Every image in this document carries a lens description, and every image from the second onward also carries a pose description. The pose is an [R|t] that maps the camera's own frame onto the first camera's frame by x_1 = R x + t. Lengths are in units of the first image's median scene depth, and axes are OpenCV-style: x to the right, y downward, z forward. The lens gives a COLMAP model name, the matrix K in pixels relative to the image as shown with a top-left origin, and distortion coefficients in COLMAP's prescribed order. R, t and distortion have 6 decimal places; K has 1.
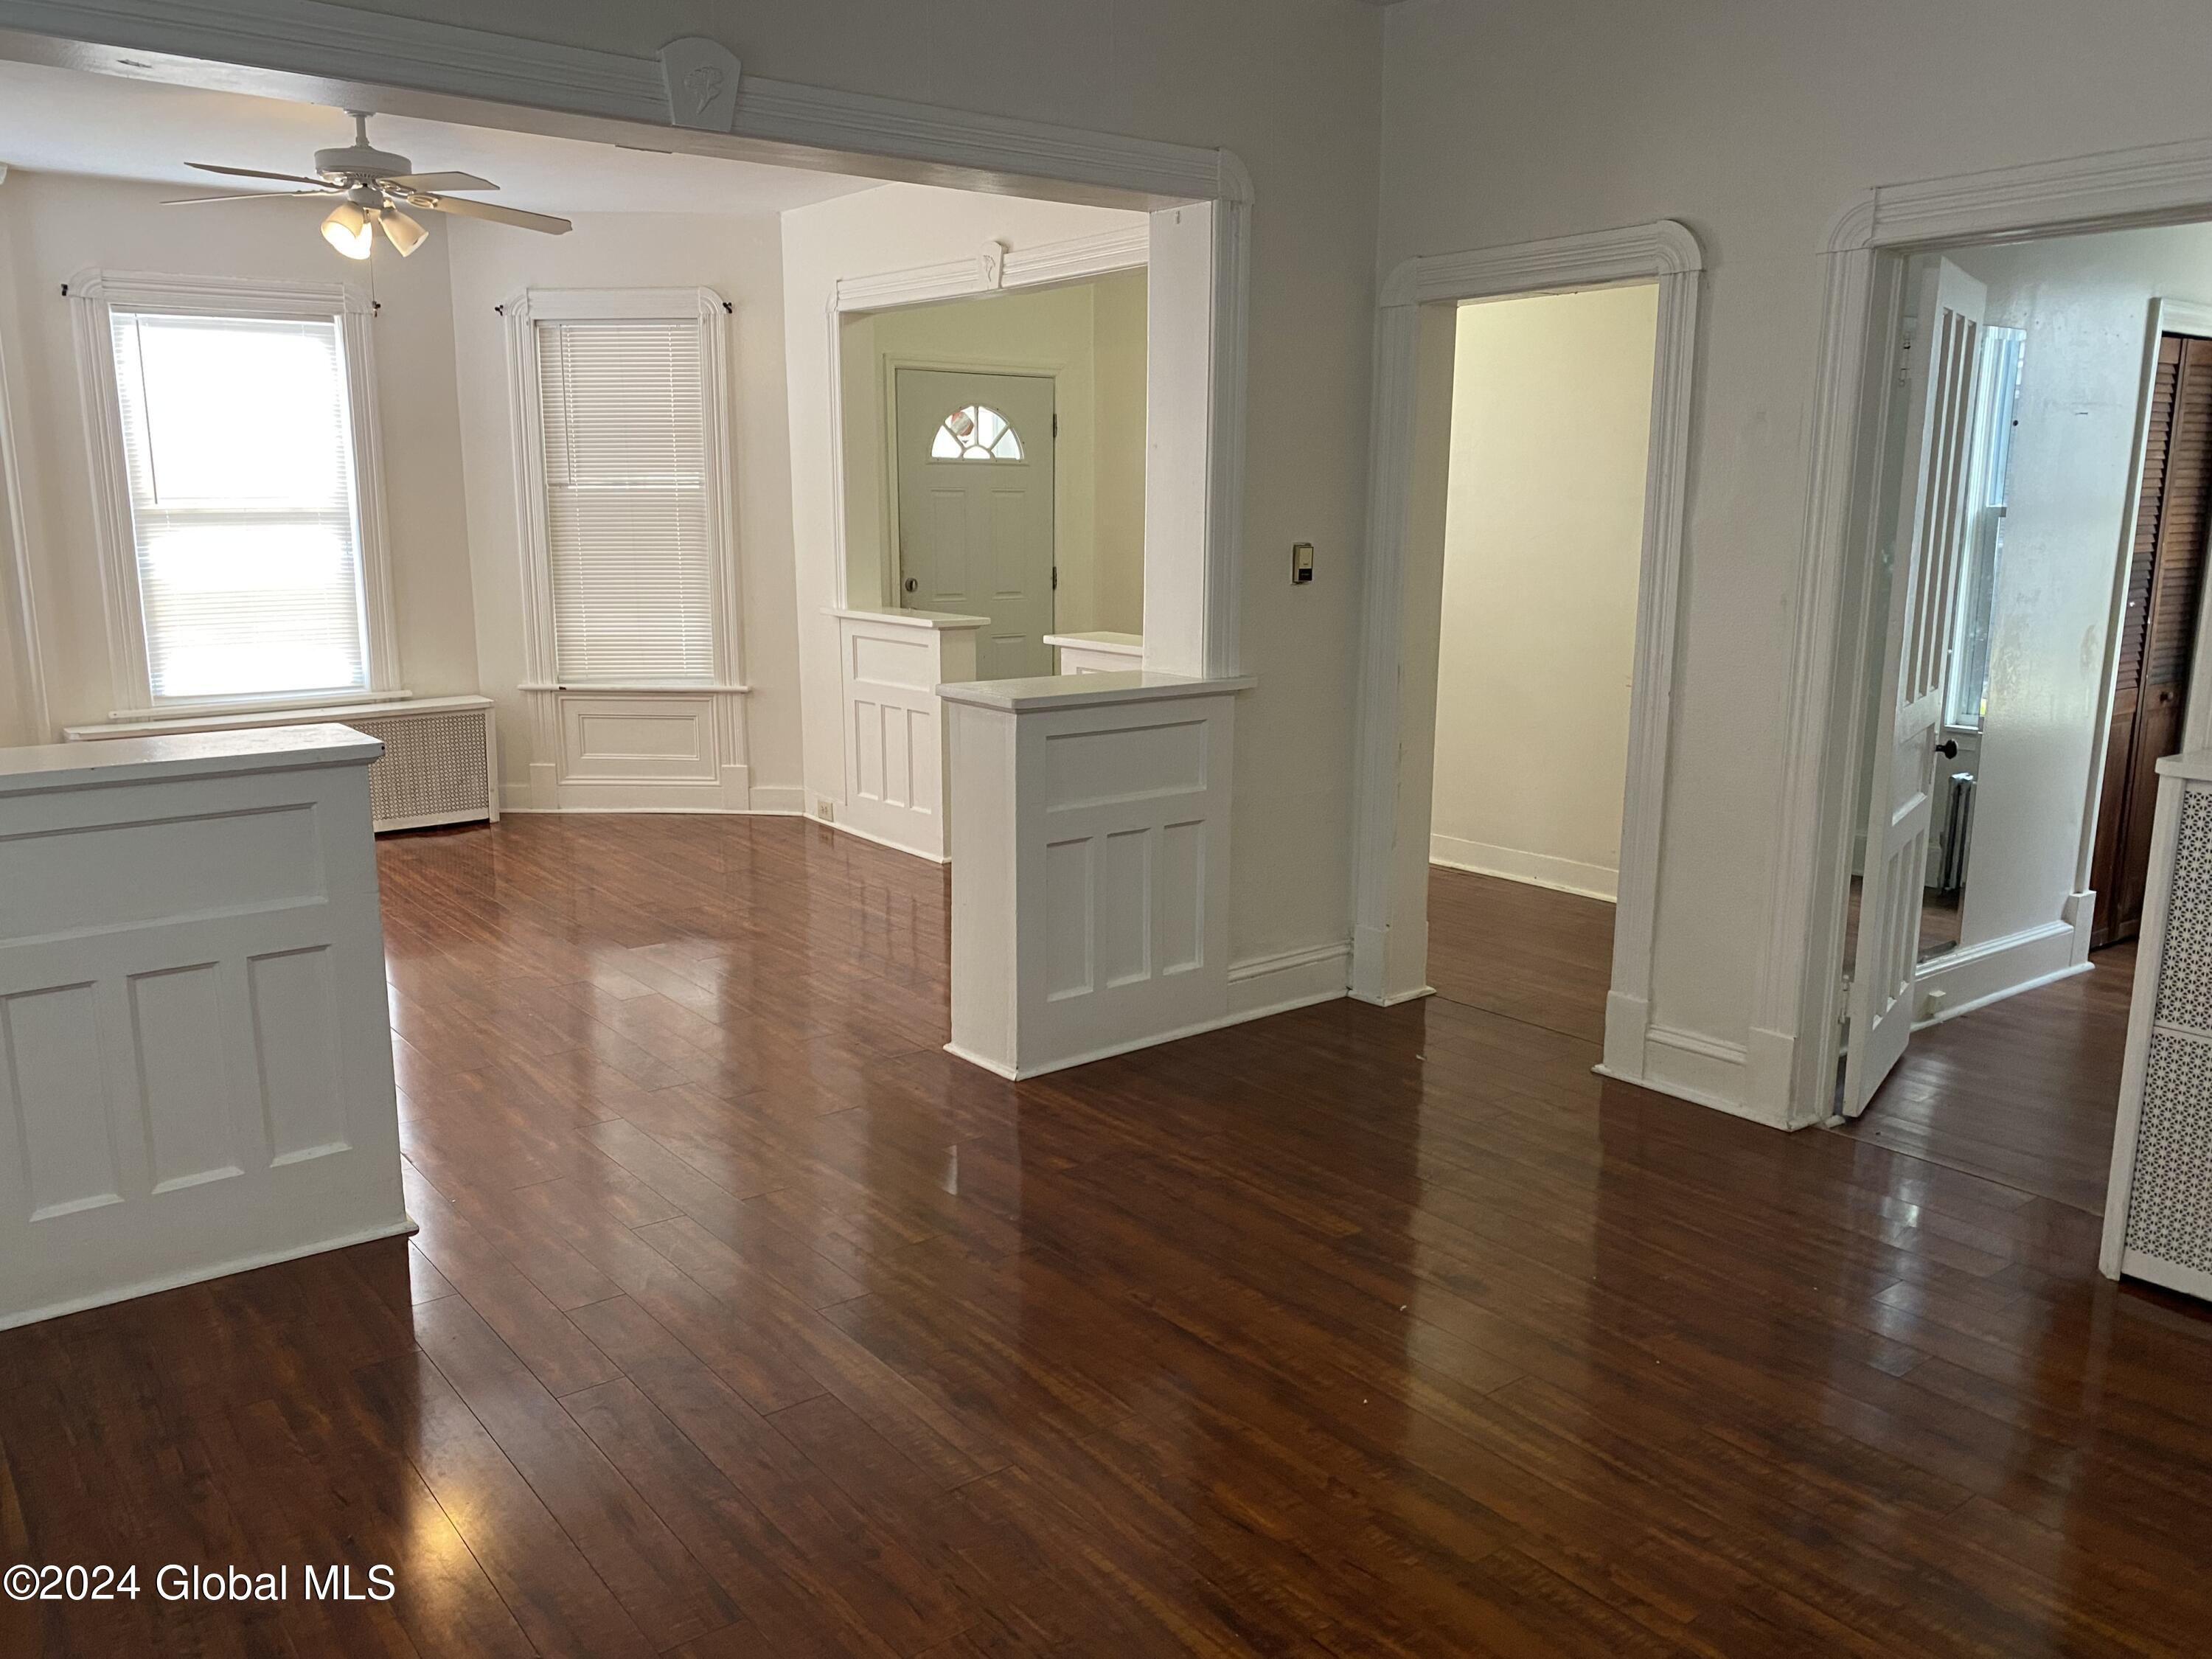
lens RADIAL K [[1684.6, 0, 1102.1], [0, 1684.6, 841.1], [0, 0, 1]] dist [0.035992, -0.035926]
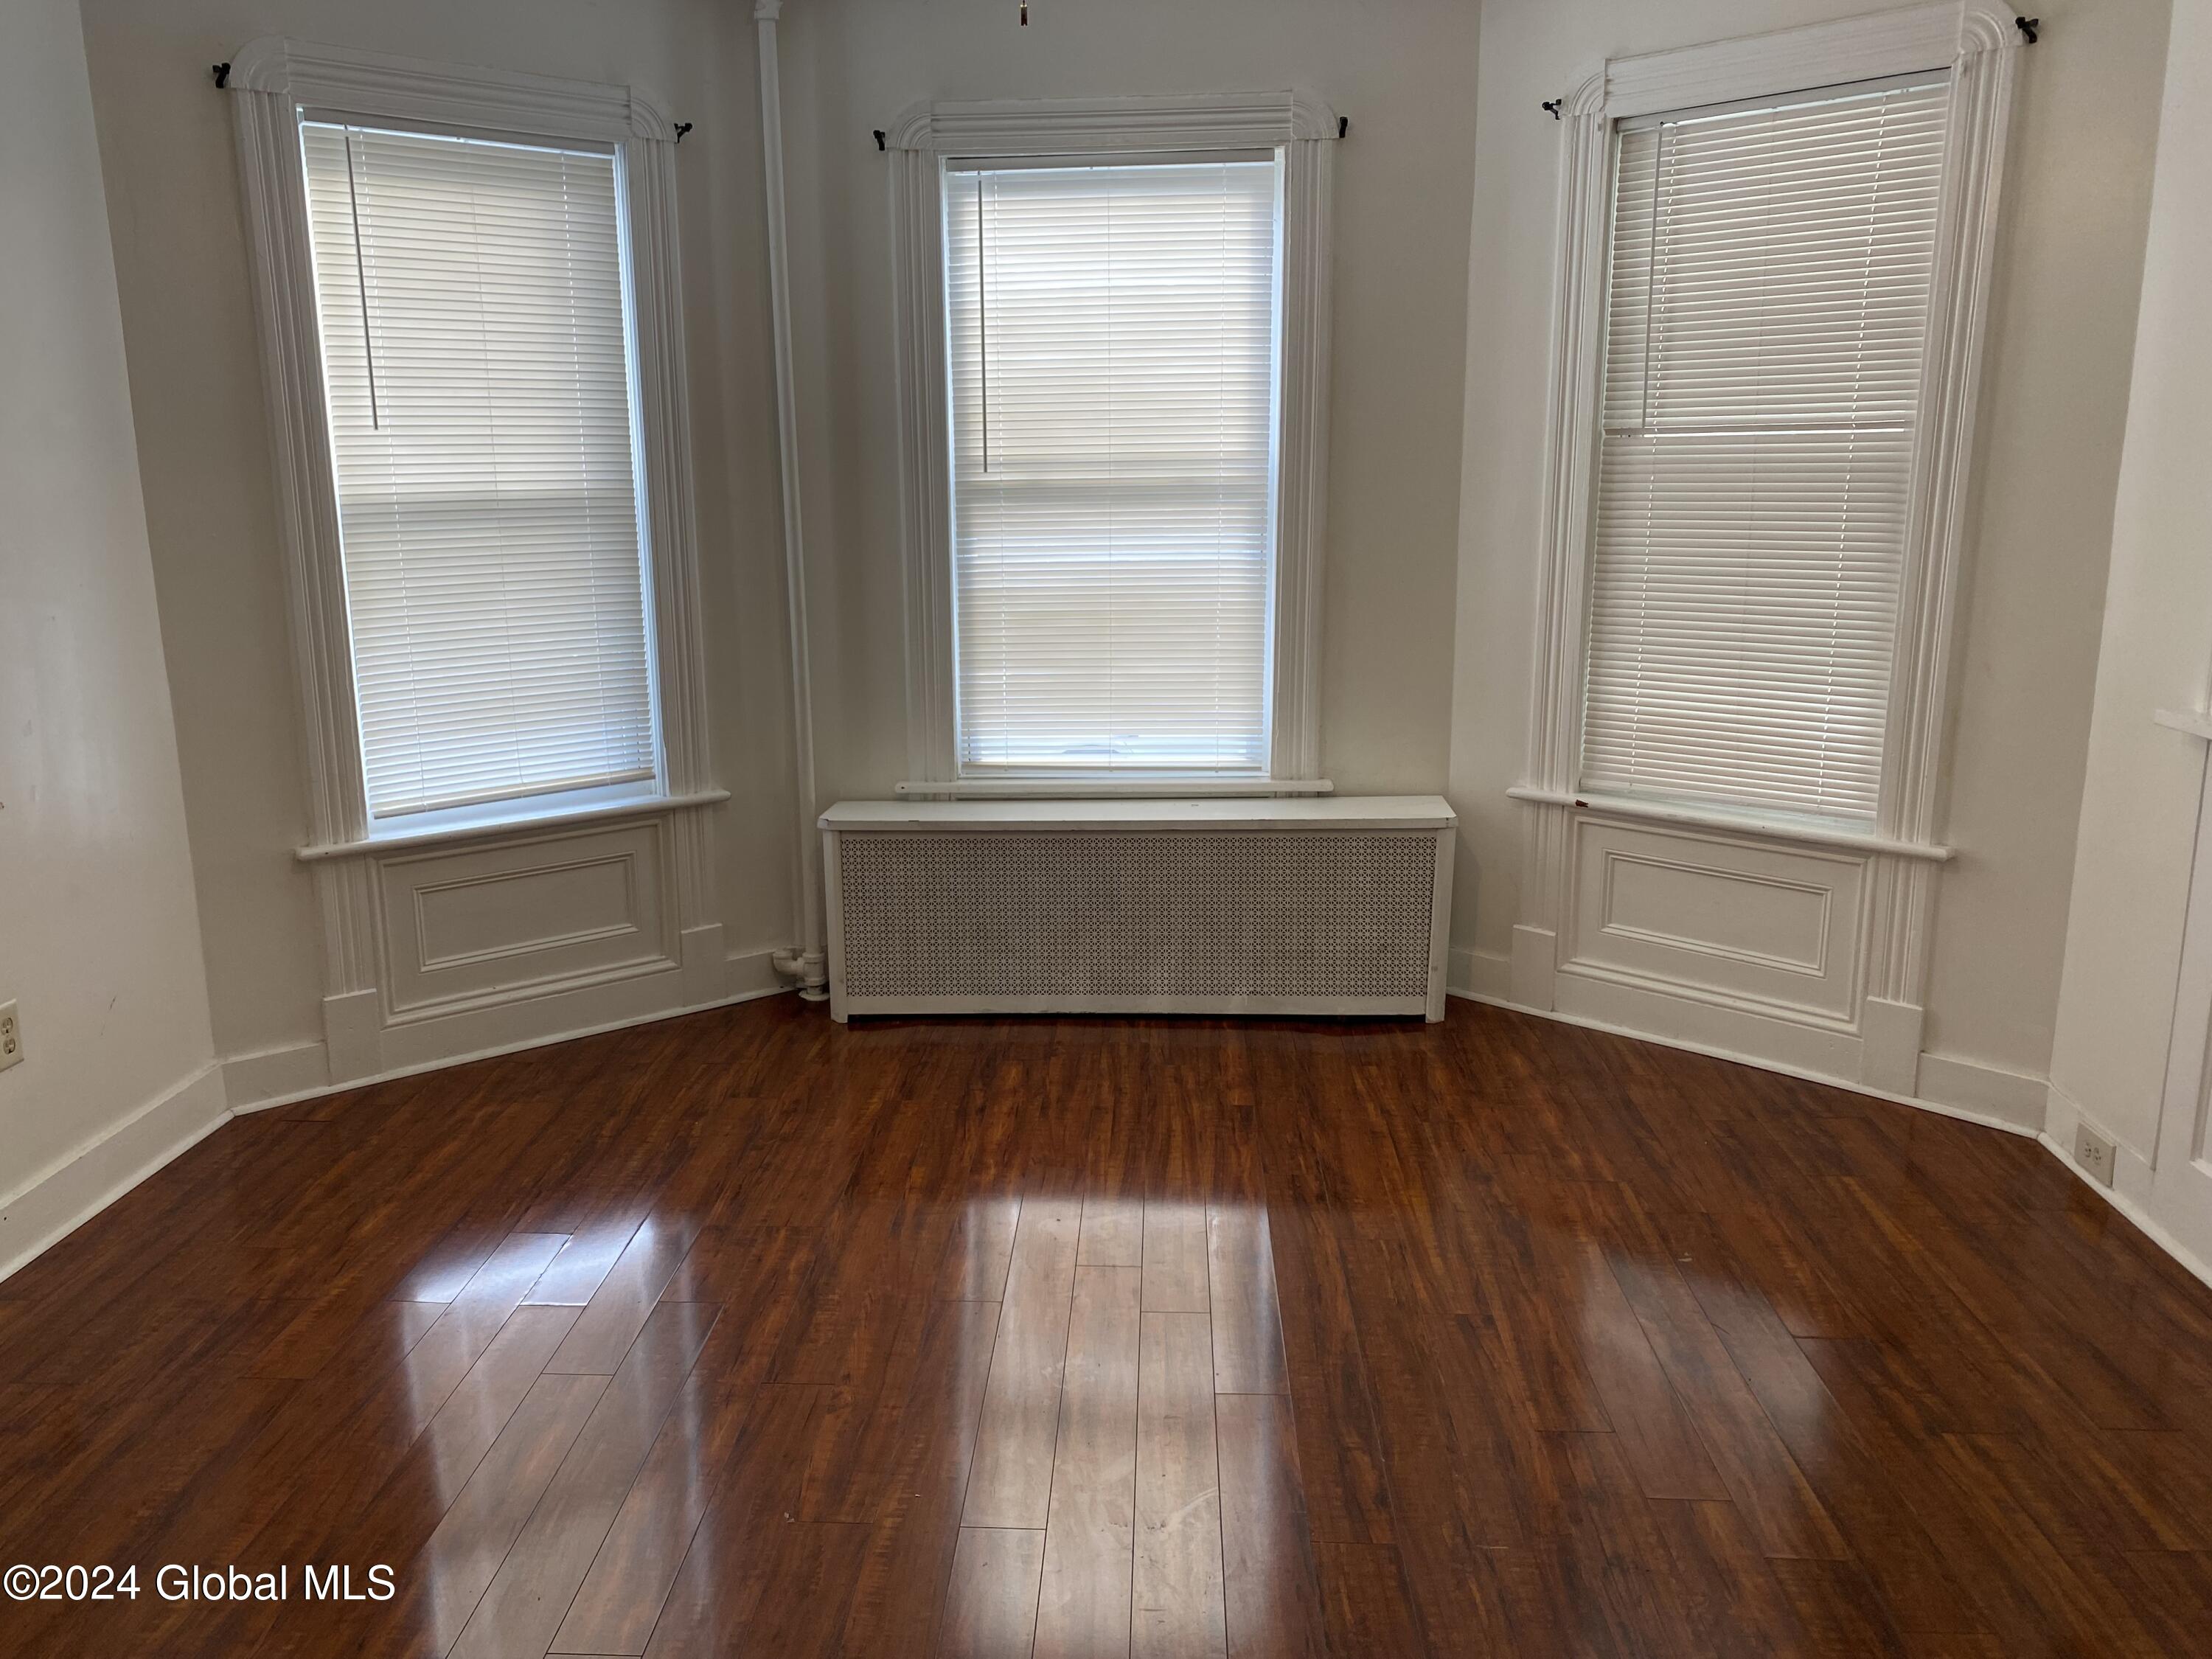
lens RADIAL K [[1684.6, 0, 1084.6], [0, 1684.6, 819.0], [0, 0, 1]] dist [0.035992, -0.035926]
pose [[0.753419, 0.130950, -0.644370, -0.087671], [-0.125867, 0.990569, 0.054138, -0.096241], [0.645382, 0.040316, 0.762795, 0.483901]]
